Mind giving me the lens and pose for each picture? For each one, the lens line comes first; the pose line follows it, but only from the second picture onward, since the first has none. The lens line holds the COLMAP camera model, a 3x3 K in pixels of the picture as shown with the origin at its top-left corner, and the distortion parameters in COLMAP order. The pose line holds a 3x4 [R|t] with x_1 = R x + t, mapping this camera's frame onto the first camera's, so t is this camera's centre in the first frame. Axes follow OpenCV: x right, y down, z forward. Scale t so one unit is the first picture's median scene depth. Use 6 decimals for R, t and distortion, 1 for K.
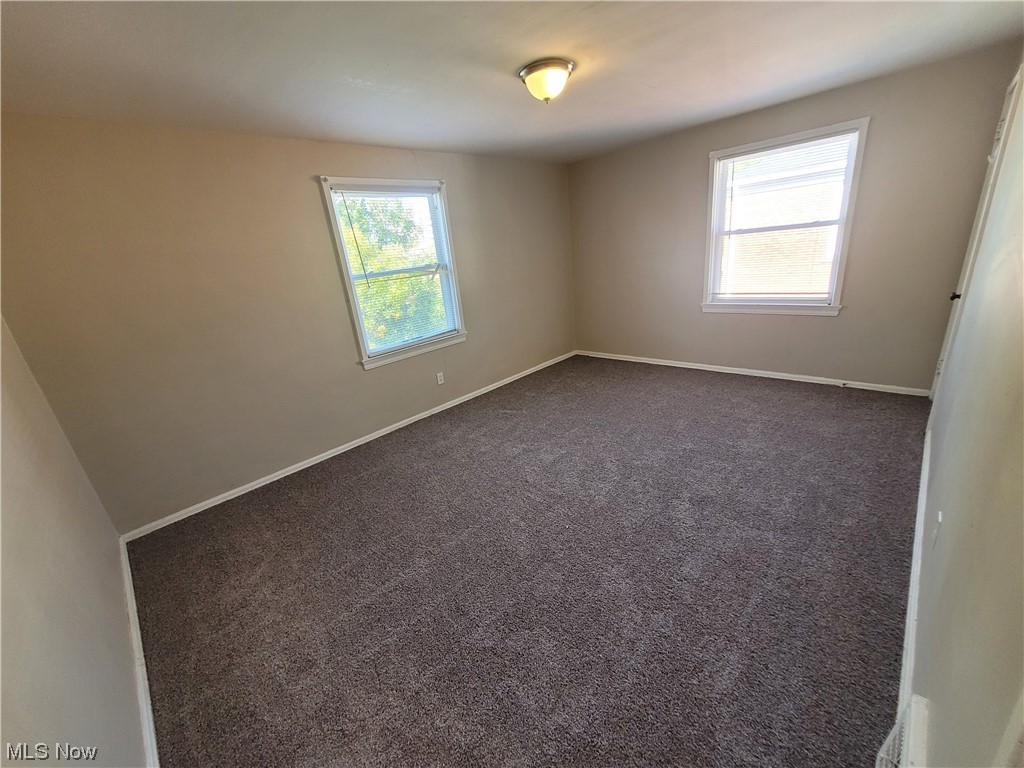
lens RADIAL K [[404.1, 0, 509.9], [0, 404.1, 383.8], [0, 0, 1]] dist [0.002808, -0.000718]
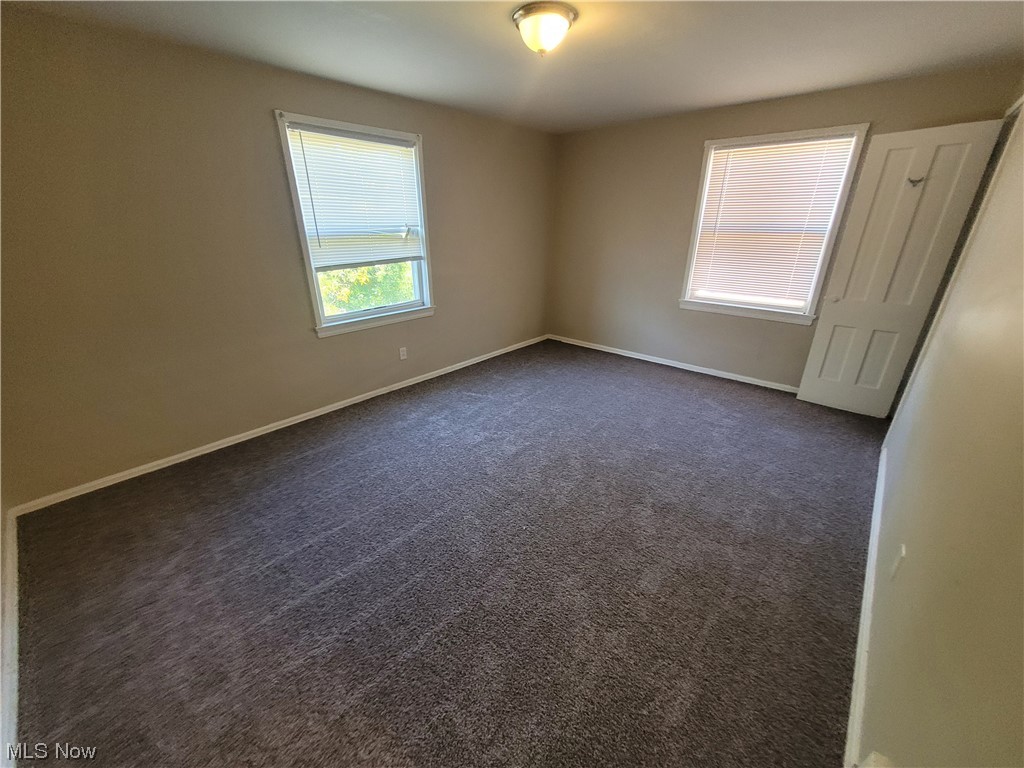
lens RADIAL K [[404.1, 0, 514.2], [0, 404.1, 385.5], [0, 0, 1]] dist [0.002808, -0.000718]
pose [[0.993027, 0.076083, 0.090045, 0.008989], [-0.081670, 0.994848, 0.060069, -0.033654], [-0.085010, -0.067004, 0.994125, 0.094946]]
